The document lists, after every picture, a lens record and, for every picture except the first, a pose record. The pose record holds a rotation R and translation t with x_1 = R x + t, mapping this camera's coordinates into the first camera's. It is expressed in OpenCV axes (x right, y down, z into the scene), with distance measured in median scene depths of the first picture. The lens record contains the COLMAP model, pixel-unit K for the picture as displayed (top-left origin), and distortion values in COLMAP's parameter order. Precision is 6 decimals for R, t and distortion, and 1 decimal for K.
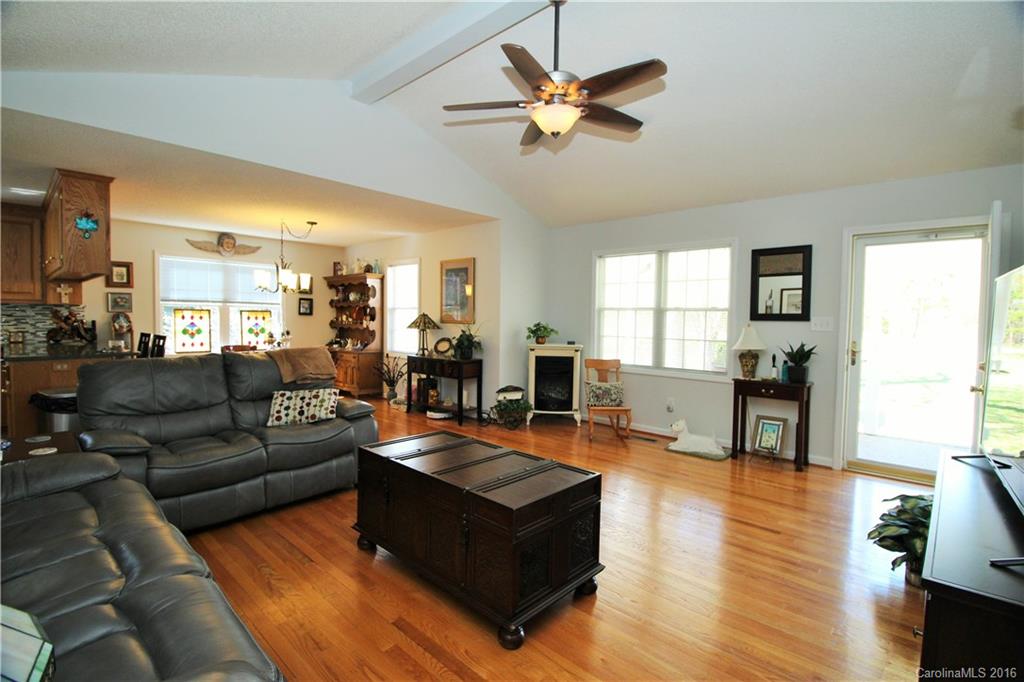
lens RADIAL K [[472.8, 0, 510.2], [0, 472.8, 336.0], [0, 0, 1]] dist [-0.000888, -0.012740]
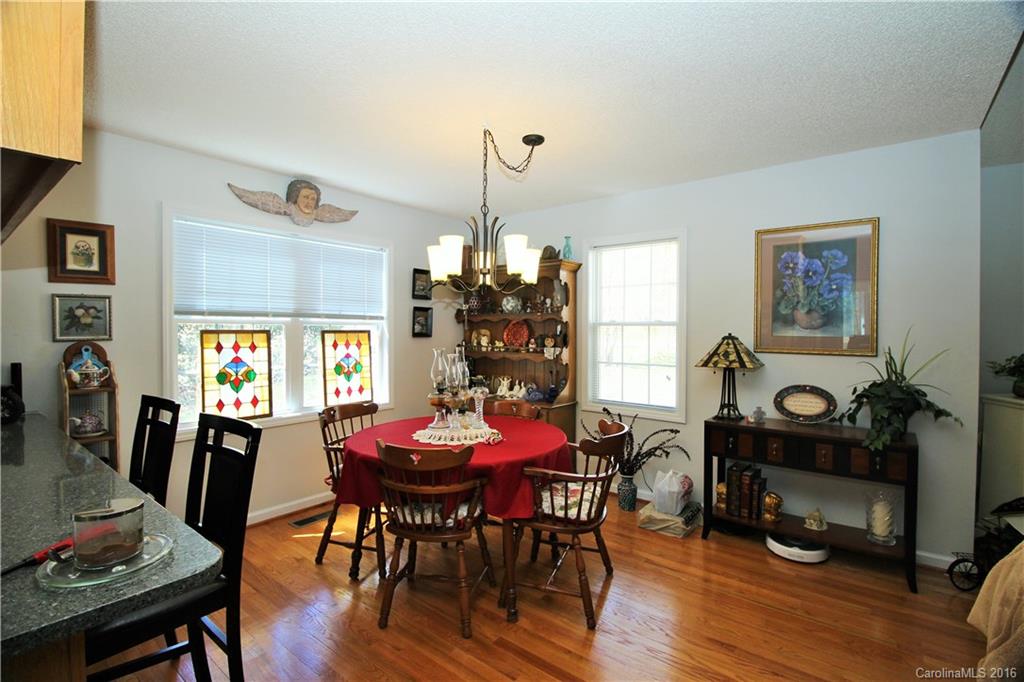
lens RADIAL K [[472.8, 0, 510.2], [0, 472.8, 336.0], [0, 0, 1]] dist [-0.000888, -0.012740]
pose [[0.997533, -0.012098, 0.069148, -0.447147], [0.013678, 0.999655, -0.022415, -0.038016], [-0.068853, 0.023305, 0.997355, 0.519202]]
